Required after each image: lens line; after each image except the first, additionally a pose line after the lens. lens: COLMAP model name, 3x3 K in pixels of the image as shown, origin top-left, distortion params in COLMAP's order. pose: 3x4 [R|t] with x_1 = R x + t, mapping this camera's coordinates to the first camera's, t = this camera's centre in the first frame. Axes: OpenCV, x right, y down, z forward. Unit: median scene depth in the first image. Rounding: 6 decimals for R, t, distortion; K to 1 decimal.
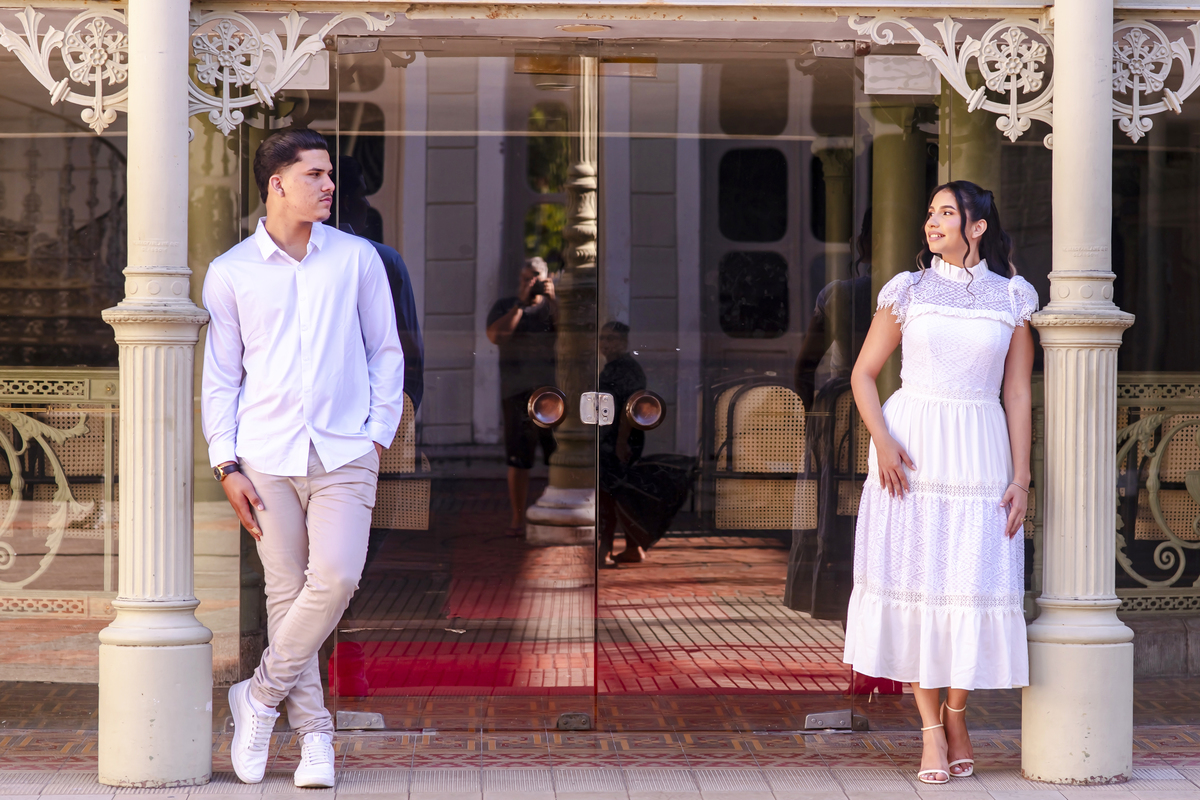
lens RADIAL K [[2928.3, 0, 600.0], [0, 2928.3, 400.0], [0, 0, 1]] dist [0.318784, -0.008761]
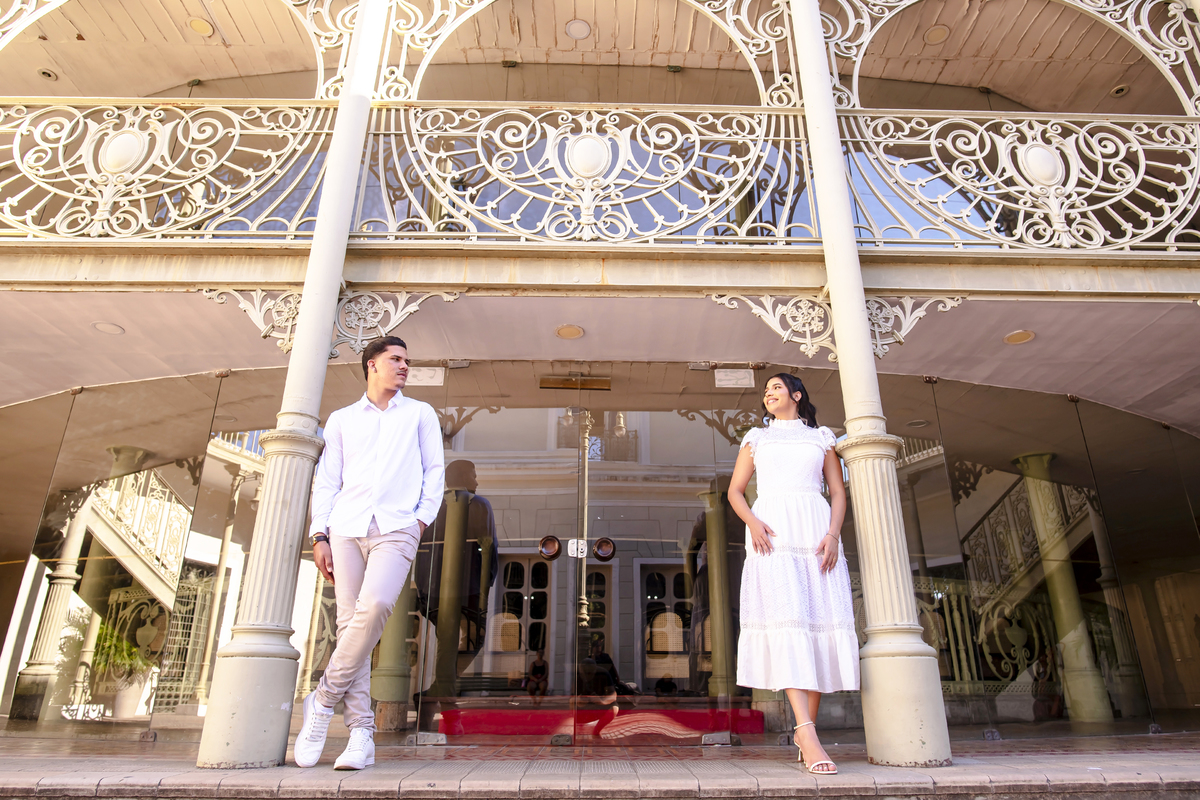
lens RADIAL K [[736.5, 0, 600.0], [0, 736.5, 400.0], [0, 0, 1]] dist [0.002551, 0.000403]
pose [[0.999818, -0.007818, -0.017426, 0.024103], [0.000700, 0.926781, -0.375601, 0.099472], [0.019087, 0.375521, 0.926618, 0.618271]]
